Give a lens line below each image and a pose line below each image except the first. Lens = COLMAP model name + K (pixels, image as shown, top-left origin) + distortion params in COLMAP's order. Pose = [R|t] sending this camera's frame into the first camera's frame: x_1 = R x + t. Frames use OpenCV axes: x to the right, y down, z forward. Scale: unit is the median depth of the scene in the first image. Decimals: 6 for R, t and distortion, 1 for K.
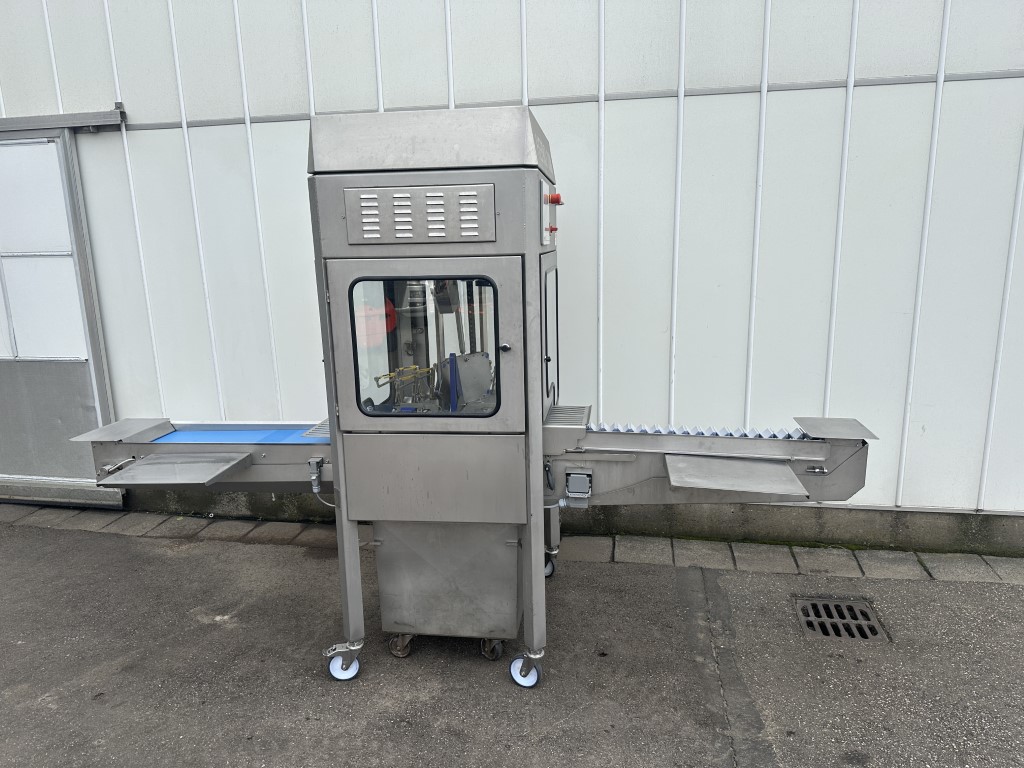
lens RADIAL K [[727.4, 0, 496.2], [0, 727.4, 389.9], [0, 0, 1]] dist [0.030547, -0.029104]
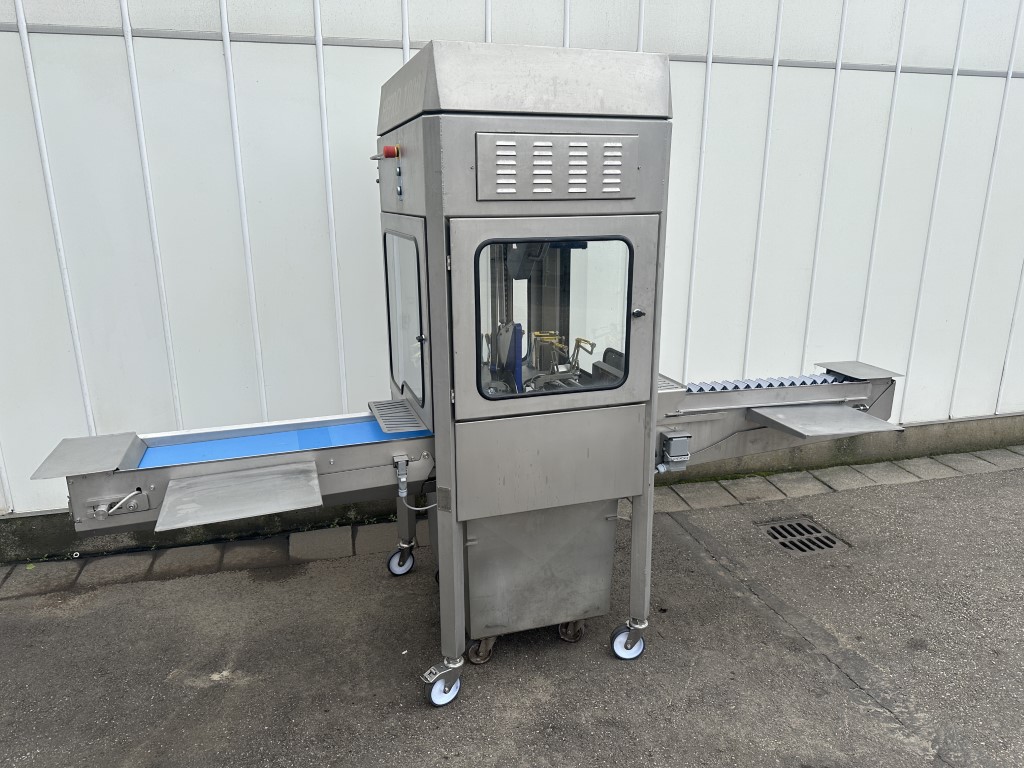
lens RADIAL K [[727.4, 0, 508.8], [0, 727.4, 387.5], [0, 0, 1]] dist [0.030547, -0.029104]
pose [[0.898023, -0.091572, 0.430314, -0.491617], [0.072058, 0.995505, 0.061469, -0.028606], [-0.434008, -0.024193, 0.900584, 0.193909]]
